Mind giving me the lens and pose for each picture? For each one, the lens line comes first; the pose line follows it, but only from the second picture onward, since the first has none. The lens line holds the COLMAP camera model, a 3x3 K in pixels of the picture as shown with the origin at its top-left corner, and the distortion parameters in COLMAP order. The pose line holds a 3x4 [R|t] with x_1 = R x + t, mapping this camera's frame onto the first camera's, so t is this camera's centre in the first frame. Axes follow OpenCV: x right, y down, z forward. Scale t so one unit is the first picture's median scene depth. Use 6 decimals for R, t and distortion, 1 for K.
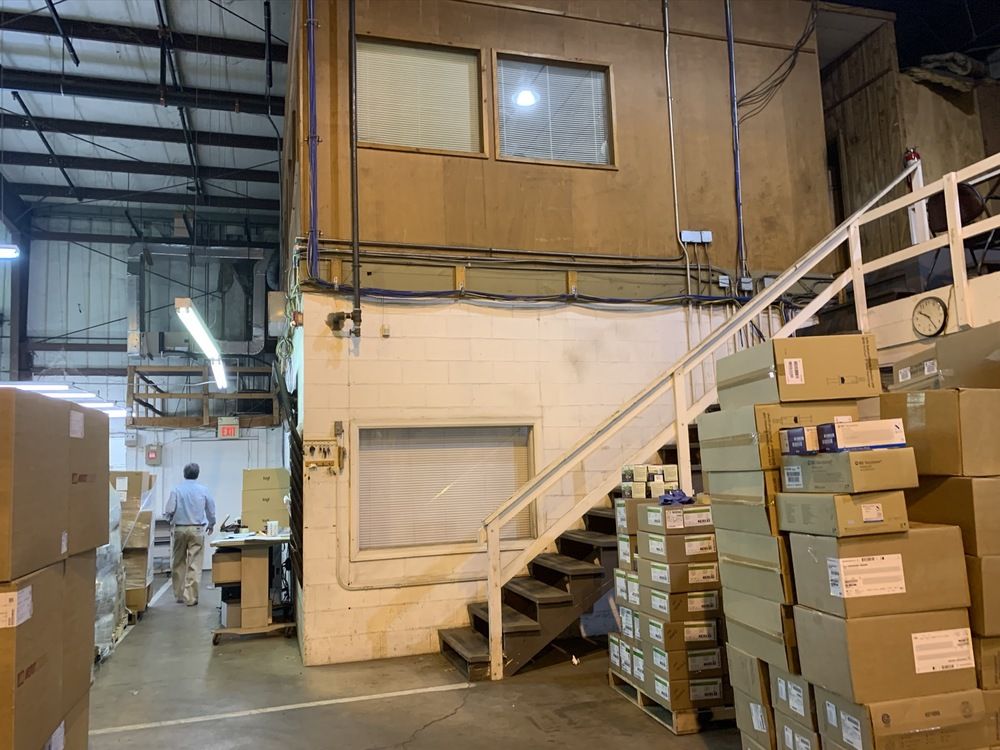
lens RADIAL K [[767.8, 0, 500.5], [0, 767.8, 373.5], [0, 0, 1]] dist [0.011549, 0.000884]
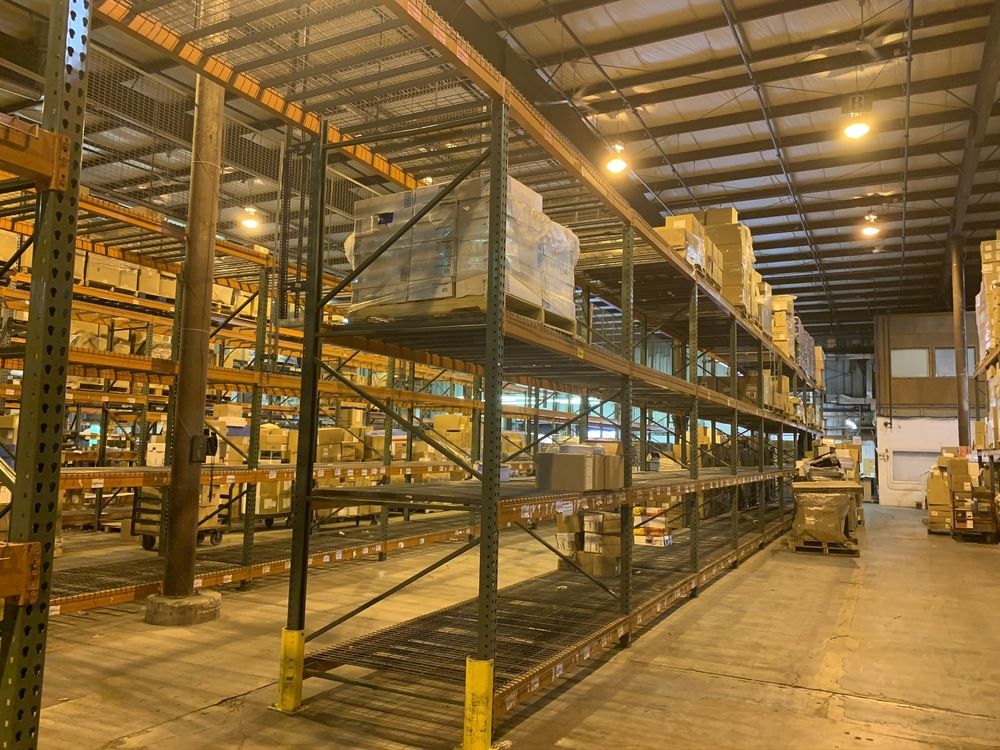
lens RADIAL K [[767.8, 0, 502.2], [0, 767.8, 373.7], [0, 0, 1]] dist [0.011549, 0.000884]
pose [[0.723255, -0.015104, -0.690416, 1.092681], [0.035670, 0.999243, 0.015507, -0.450992], [0.689660, -0.035843, 0.723246, -3.214868]]
